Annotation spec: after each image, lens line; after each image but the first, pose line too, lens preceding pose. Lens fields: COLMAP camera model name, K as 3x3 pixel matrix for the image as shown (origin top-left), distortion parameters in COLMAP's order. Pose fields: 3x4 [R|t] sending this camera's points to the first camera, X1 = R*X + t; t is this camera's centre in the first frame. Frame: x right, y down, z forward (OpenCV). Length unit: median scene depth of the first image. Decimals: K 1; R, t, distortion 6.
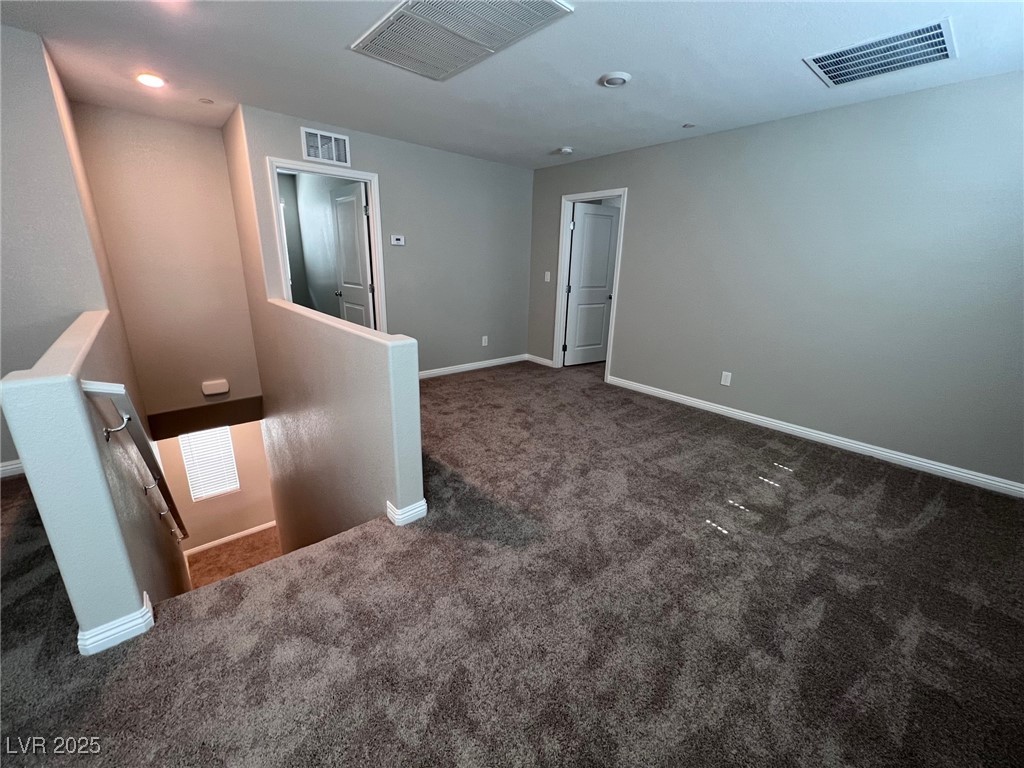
lens RADIAL K [[408.1, 0, 511.7], [0, 408.1, 382.1], [0, 0, 1]] dist [-0.001345, 0.001105]
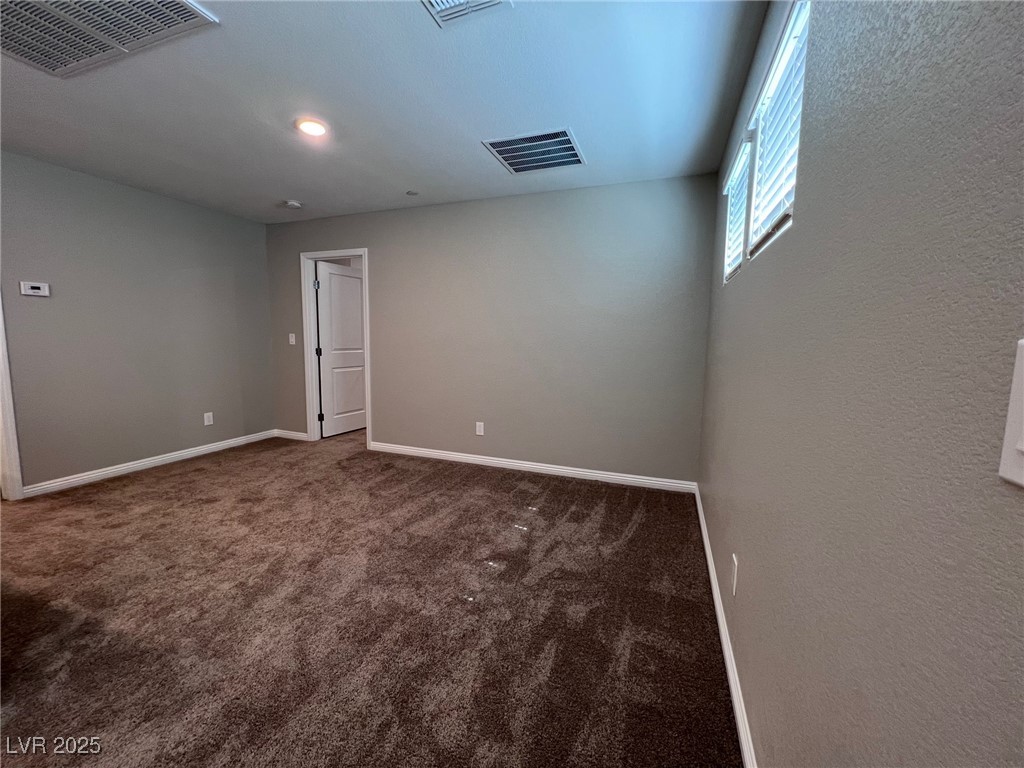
lens RADIAL K [[408.1, 0, 508.5], [0, 408.1, 383.9], [0, 0, 1]] dist [-0.001345, 0.001105]
pose [[0.881868, -0.066217, 0.466824, 0.170084], [0.140955, 0.981836, -0.127006, 0.030853], [-0.449934, 0.177804, 0.875183, 0.068972]]
